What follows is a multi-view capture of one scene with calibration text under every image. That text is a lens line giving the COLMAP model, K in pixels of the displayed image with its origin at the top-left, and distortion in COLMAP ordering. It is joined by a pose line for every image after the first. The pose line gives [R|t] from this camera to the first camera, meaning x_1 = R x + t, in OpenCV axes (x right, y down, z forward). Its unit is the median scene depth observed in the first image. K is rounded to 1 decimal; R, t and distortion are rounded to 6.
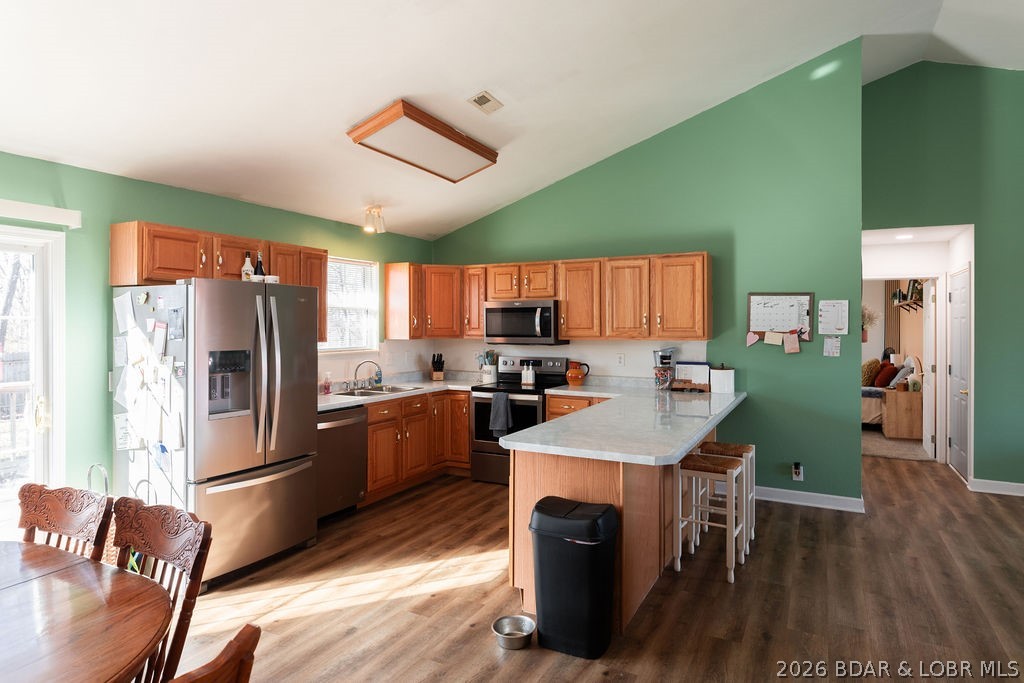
lens RADIAL K [[601.3, 0, 506.5], [0, 601.3, 328.6], [0, 0, 1]] dist [0.003232, -0.000217]
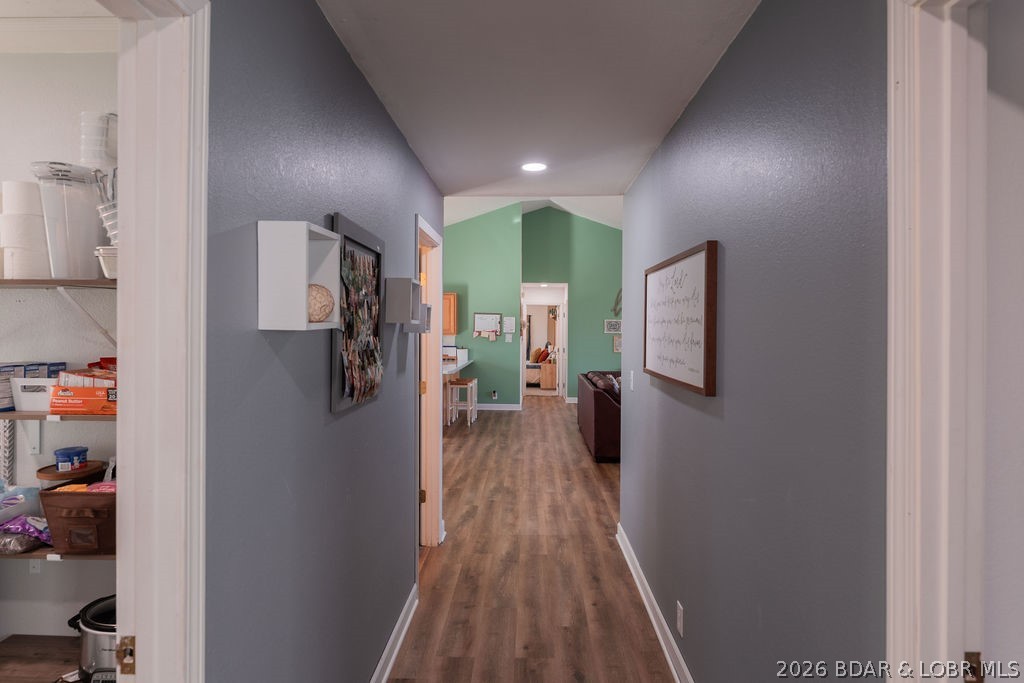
lens RADIAL K [[601.3, 0, 506.5], [0, 601.3, 328.6], [0, 0, 1]] dist [0.003232, -0.000217]
pose [[0.901411, 0.005075, 0.432935, -0.413246], [-0.003768, 0.999985, -0.003876, 0.004149], [-0.432948, 0.001862, 0.901417, -0.962450]]
